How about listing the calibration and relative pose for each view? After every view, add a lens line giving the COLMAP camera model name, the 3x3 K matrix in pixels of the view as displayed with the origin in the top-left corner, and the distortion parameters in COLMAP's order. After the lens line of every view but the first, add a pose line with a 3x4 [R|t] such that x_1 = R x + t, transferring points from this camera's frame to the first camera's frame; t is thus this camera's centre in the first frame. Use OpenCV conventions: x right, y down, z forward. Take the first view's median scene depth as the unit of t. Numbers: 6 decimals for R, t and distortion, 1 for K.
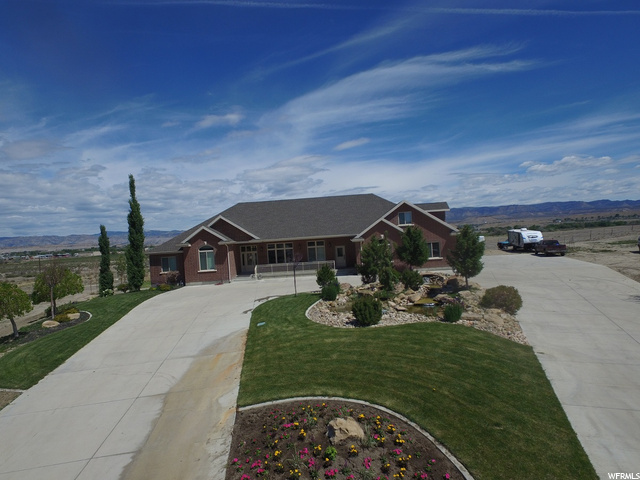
lens RADIAL K [[373.0, 0, 320.0], [0, 373.0, 240.0], [0, 0, 1]] dist [-0.003191, 0.004783]
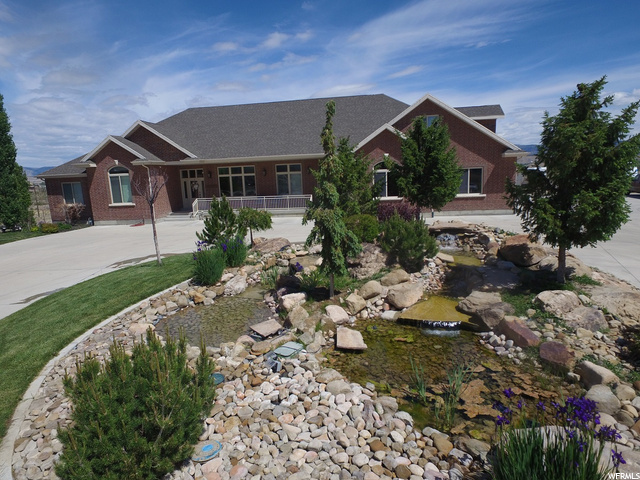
lens RADIAL K [[373.0, 0, 320.0], [0, 373.0, 240.0], [0, 0, 1]] dist [-0.003191, 0.004783]
pose [[0.995787, 0.038218, -0.083355, 0.114853], [-0.023608, 0.985215, 0.169690, 0.023916], [0.088608, -0.167007, 0.981966, 0.371757]]
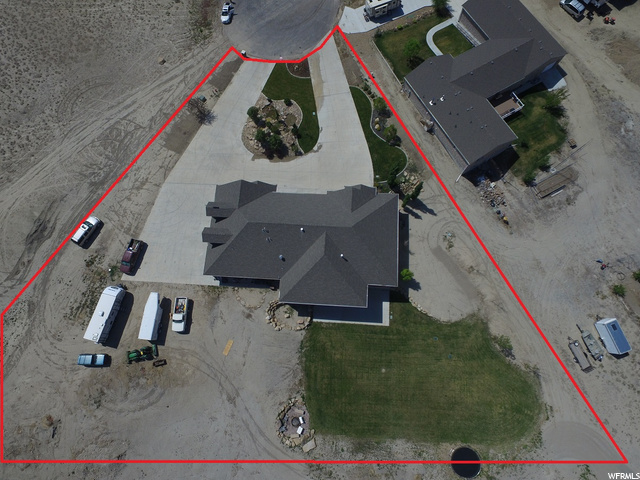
lens RADIAL K [[373.0, 0, 320.0], [0, 373.0, 240.0], [0, 0, 1]] dist [-0.003191, 0.004783]
pose [[-0.994751, 0.032337, 0.097079, -0.290266], [0.102148, 0.258359, 0.960633, -1.648895], [0.005983, 0.965508, -0.260306, 1.718738]]
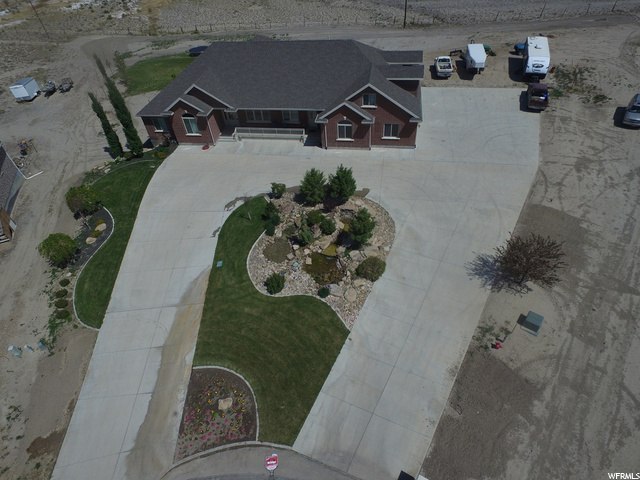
lens RADIAL K [[373.0, 0, 320.0], [0, 373.0, 240.0], [0, 0, 1]] dist [-0.003191, 0.004783]
pose [[0.995183, 0.067743, -0.070869, 0.194671], [0.000299, 0.720765, 0.693179, -0.494295], [0.098038, -0.689861, 0.717273, -0.010169]]
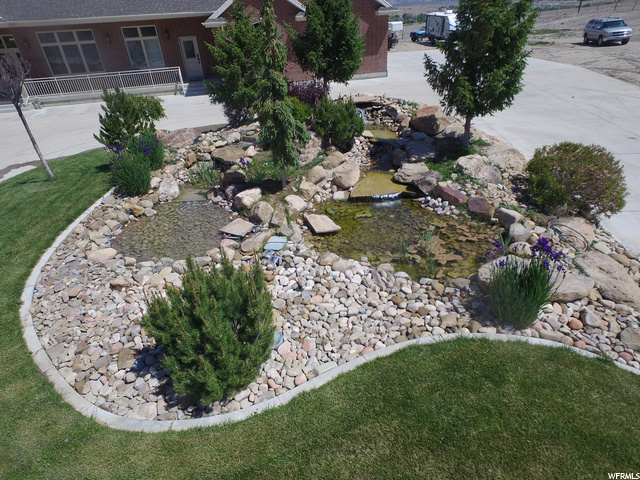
lens RADIAL K [[373.0, 0, 320.0], [0, 373.0, 240.0], [0, 0, 1]] dist [-0.003191, 0.004783]
pose [[0.956559, -0.142686, 0.254234, 0.064196], [0.000500, 0.872847, 0.487994, 0.010337], [-0.291537, -0.466668, 0.835001, 0.368354]]
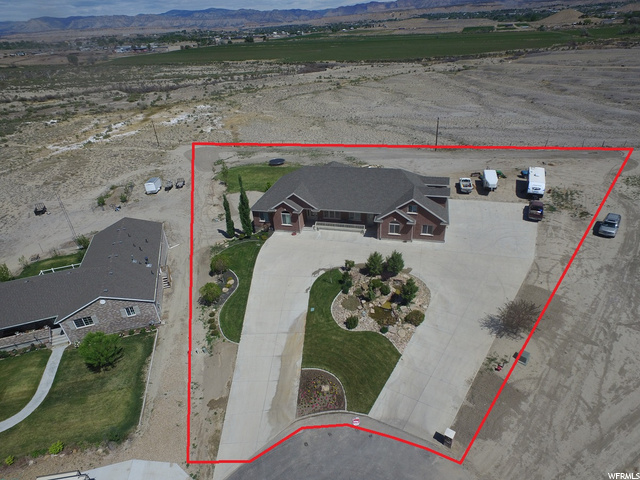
lens RADIAL K [[373.0, 0, 320.0], [0, 373.0, 240.0], [0, 0, 1]] dist [-0.003191, 0.004783]
pose [[0.980954, 0.103088, -0.164626, 0.124685], [-0.005519, 0.861994, 0.506888, -0.719542], [0.194160, -0.496325, 0.846146, -0.415105]]
